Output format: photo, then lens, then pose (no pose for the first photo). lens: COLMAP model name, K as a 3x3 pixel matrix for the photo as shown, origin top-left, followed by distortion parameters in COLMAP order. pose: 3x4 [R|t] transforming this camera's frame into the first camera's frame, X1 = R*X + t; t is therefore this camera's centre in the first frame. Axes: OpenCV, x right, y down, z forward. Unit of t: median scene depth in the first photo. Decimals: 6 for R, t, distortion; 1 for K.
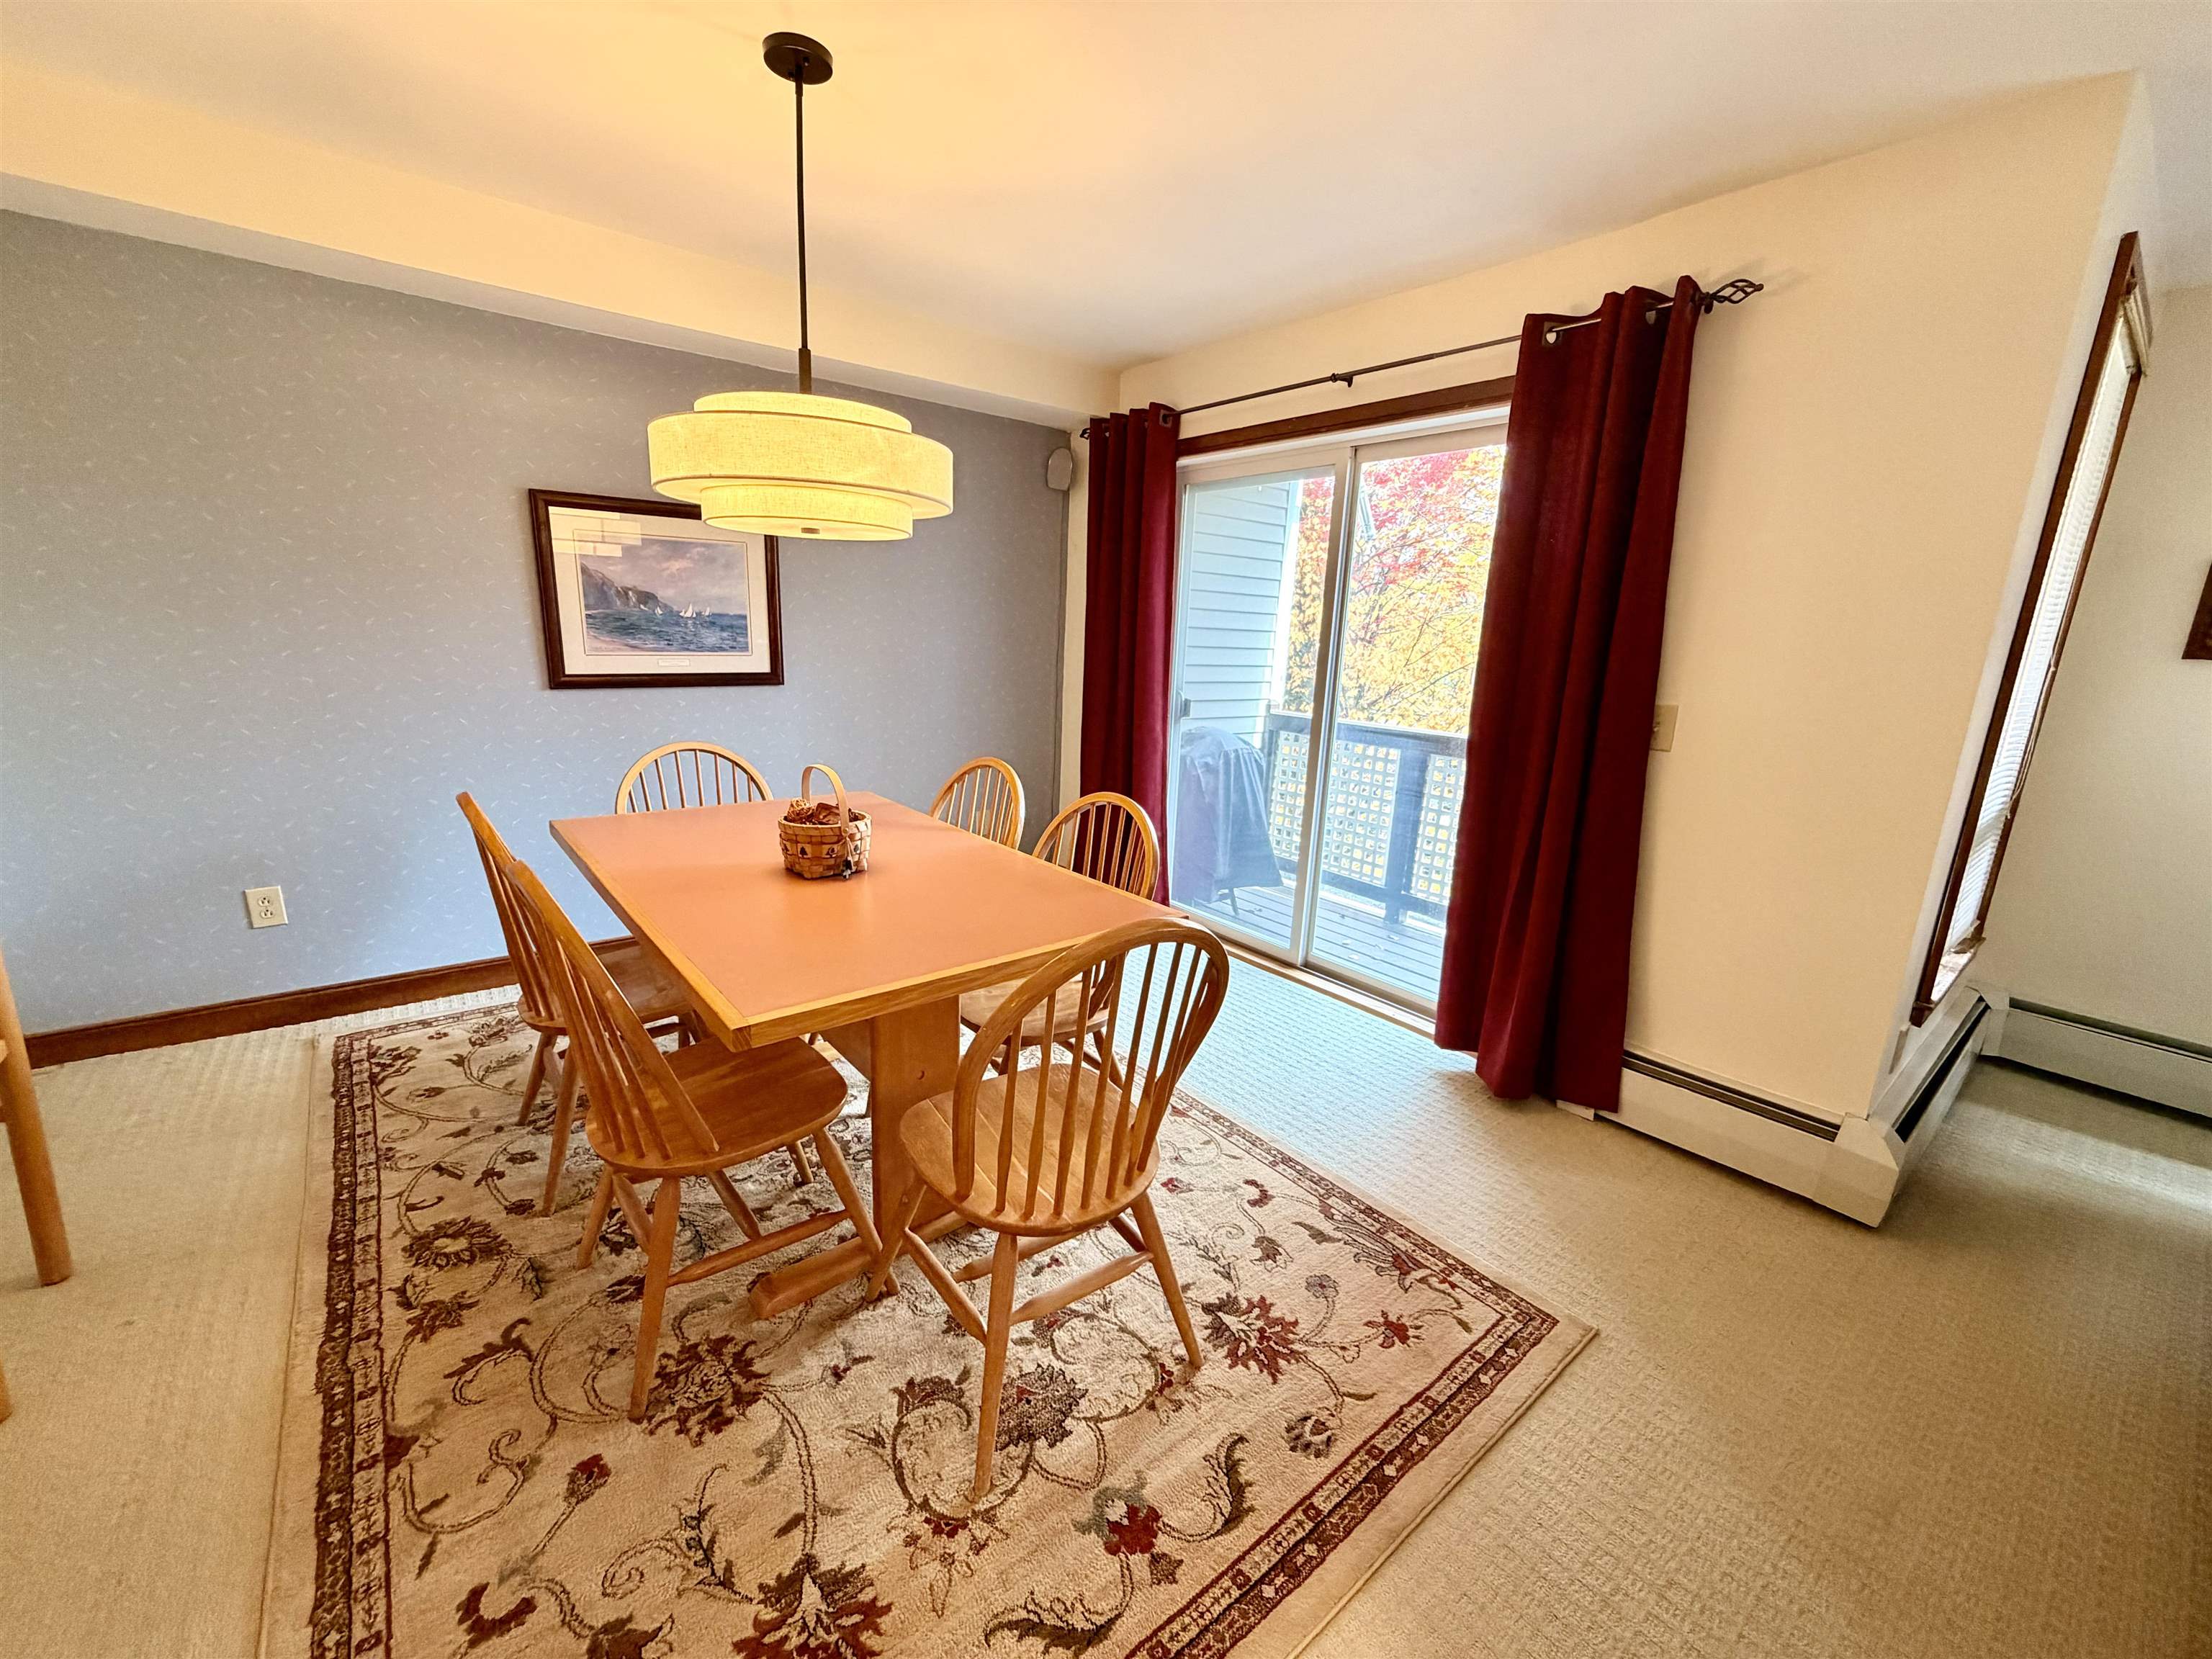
lens RADIAL K [[882.0, 0, 1103.2], [0, 882.0, 828.2], [0, 0, 1]] dist [-0.002229, 0.000366]
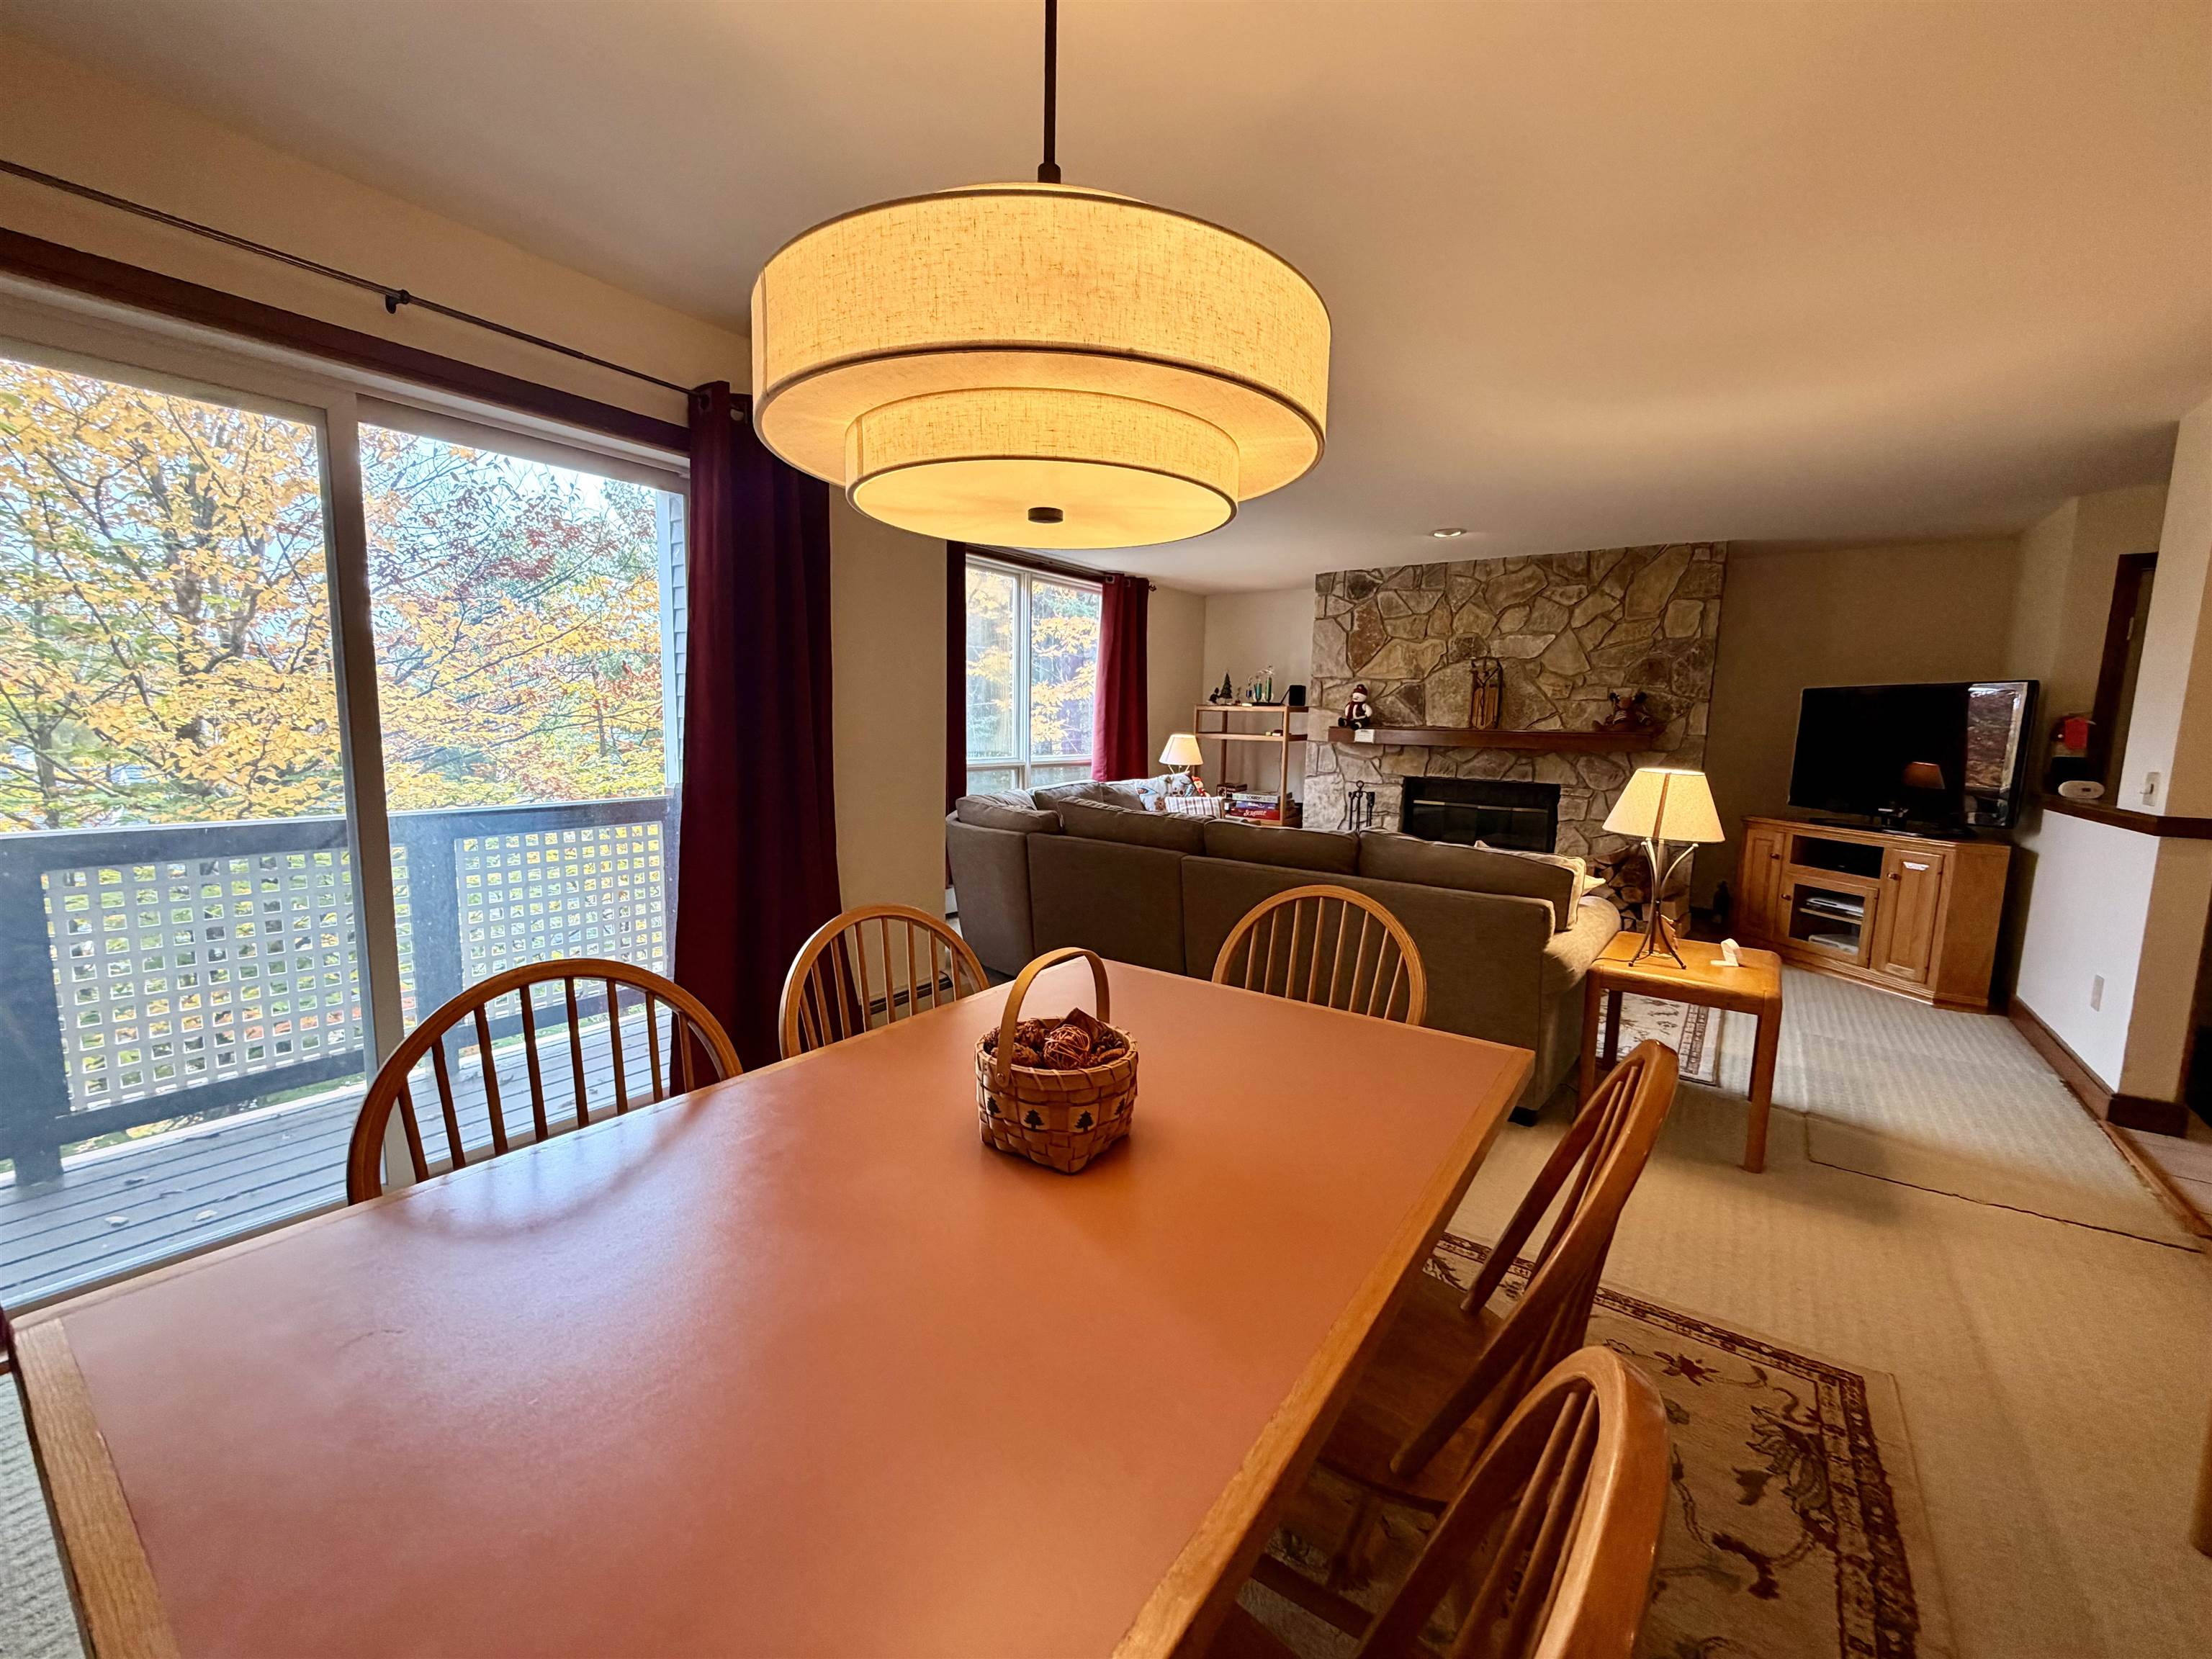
lens RADIAL K [[882.0, 0, 1096.8], [0, 882.0, 829.2], [0, 0, 1]] dist [-0.002229, 0.000366]
pose [[-0.258331, -0.166464, 0.951606, -0.621262], [0.184331, 0.958451, 0.217702, -0.198636], [-0.948307, 0.231650, -0.216913, 0.809402]]
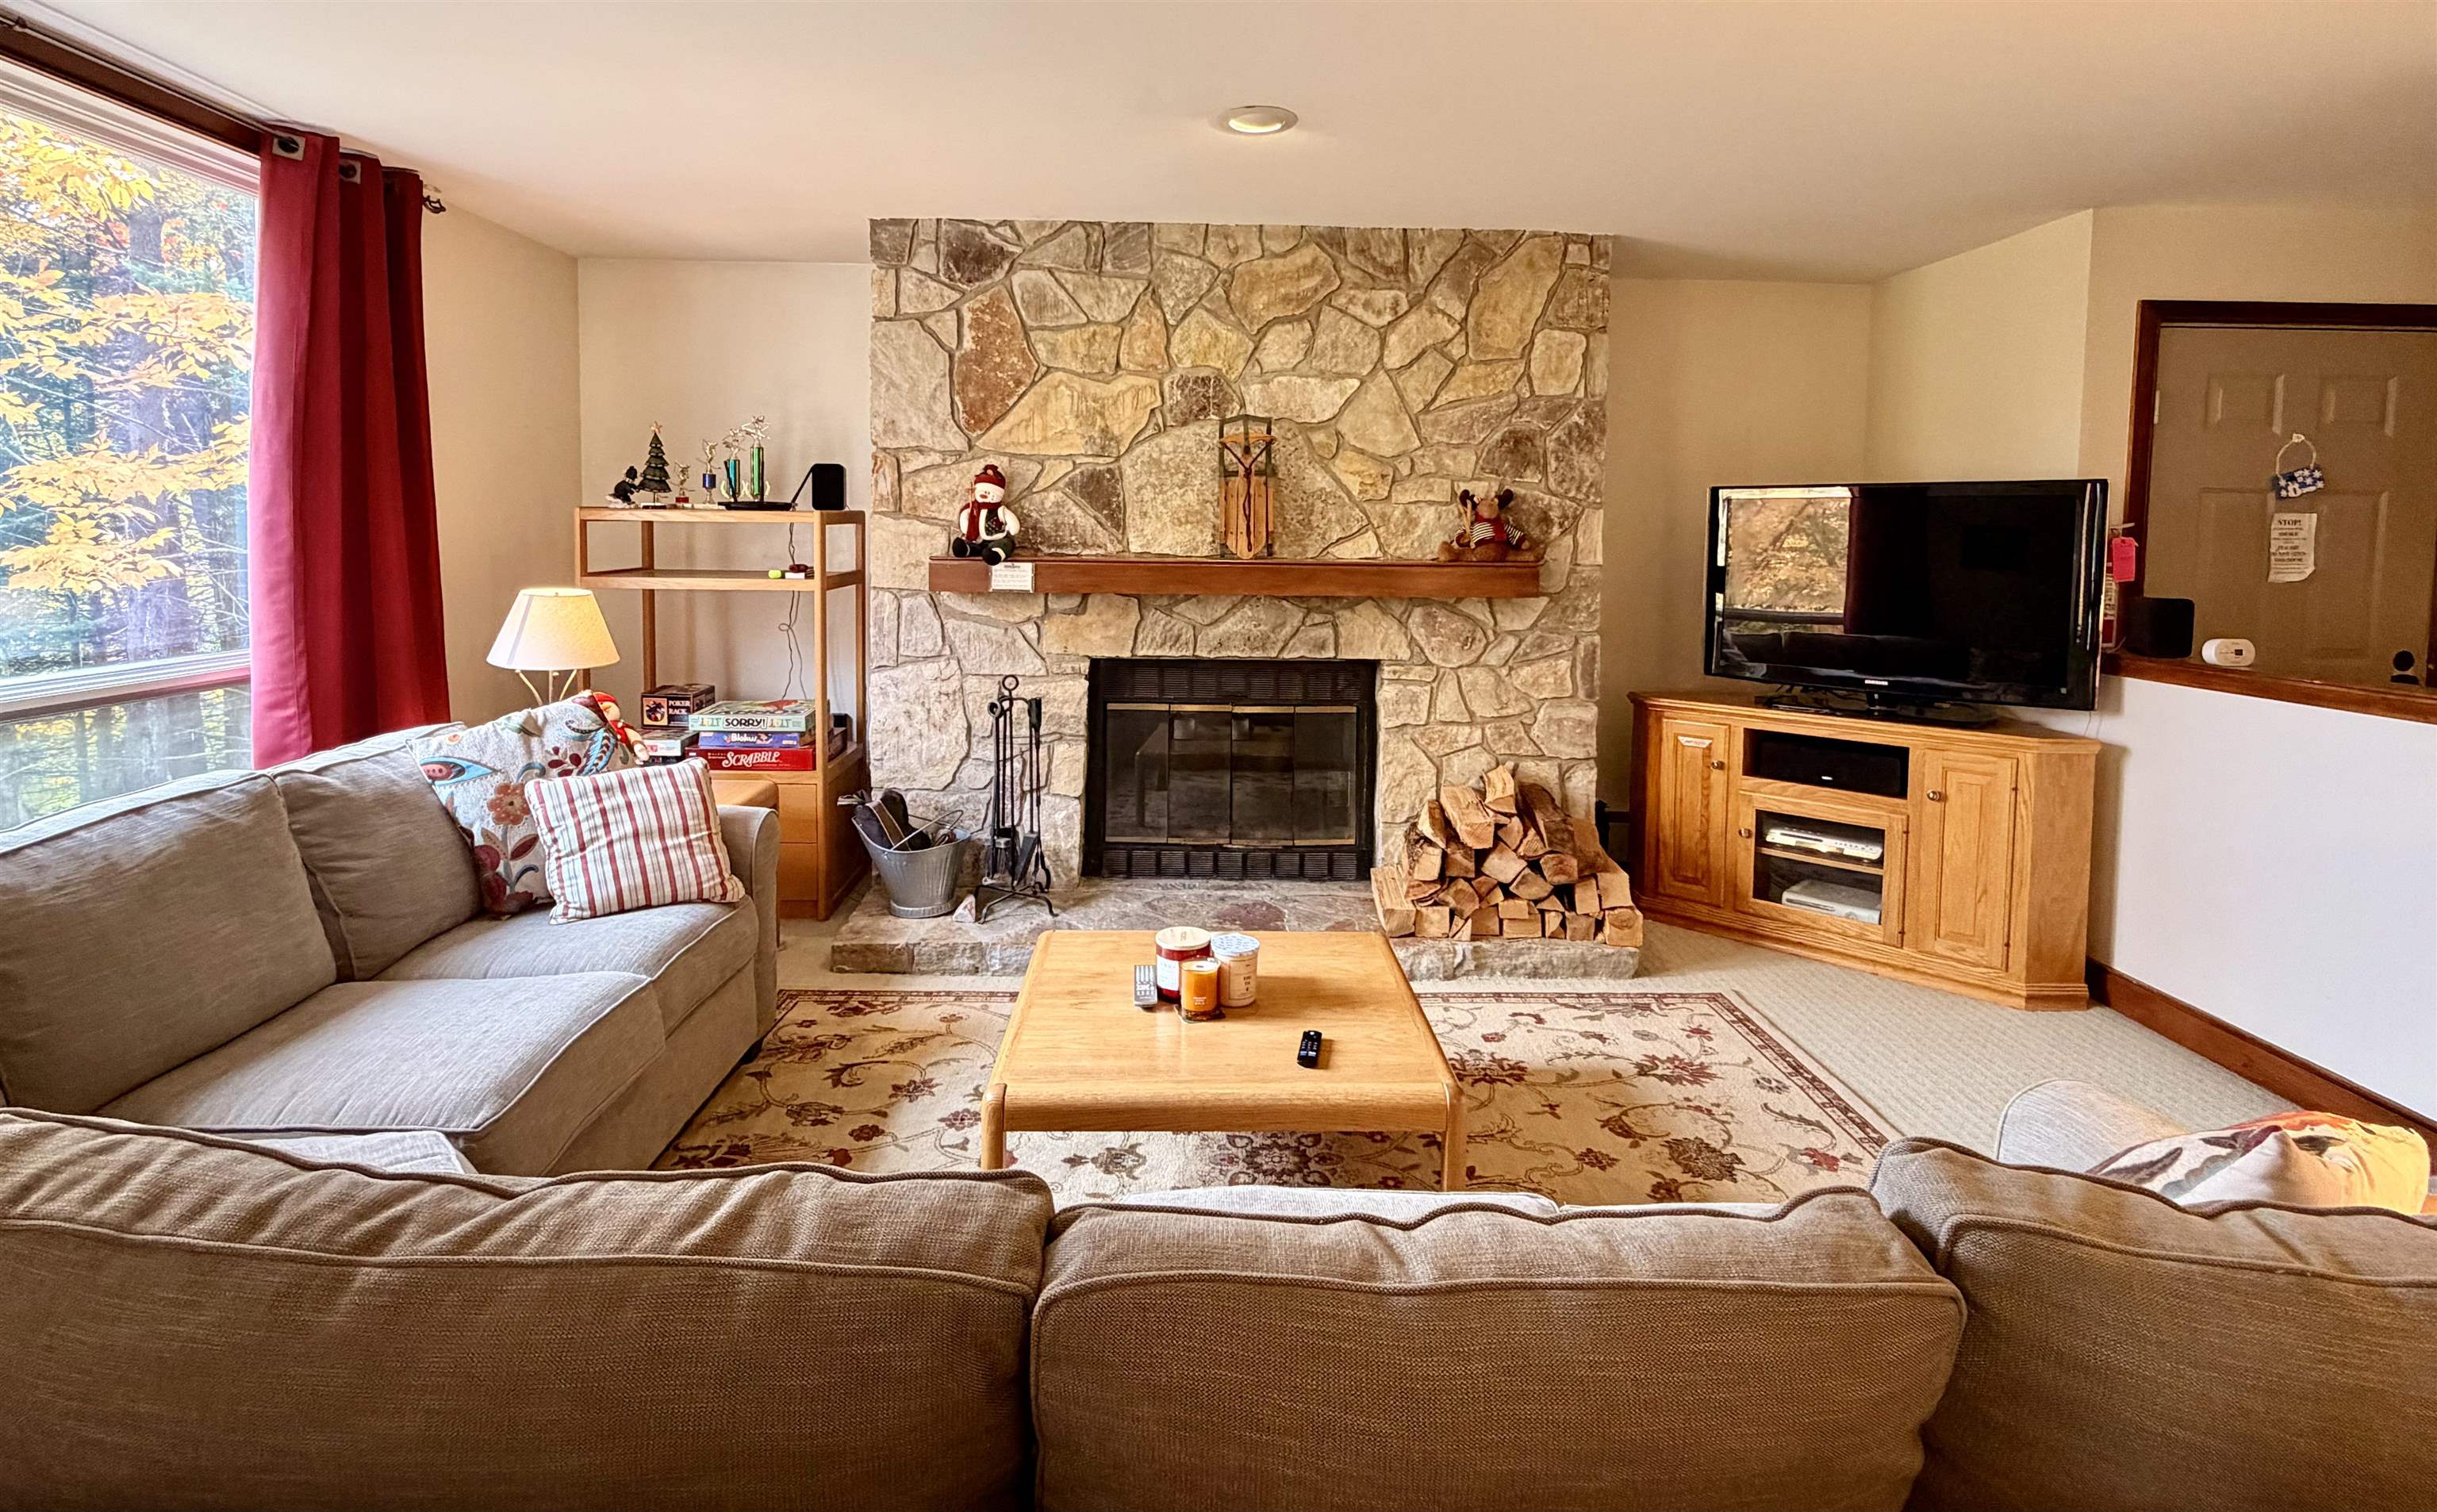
lens RADIAL K [[1186.6, 0, 1220.7], [0, 1186.6, 597.2], [0, 0, 1]] dist [0.004550, -0.000825]
pose [[-0.794195, -0.085276, 0.601650, 0.400788], [0.090054, 0.962654, 0.255317, -0.116414], [-0.600954, 0.256953, -0.756855, 0.513526]]
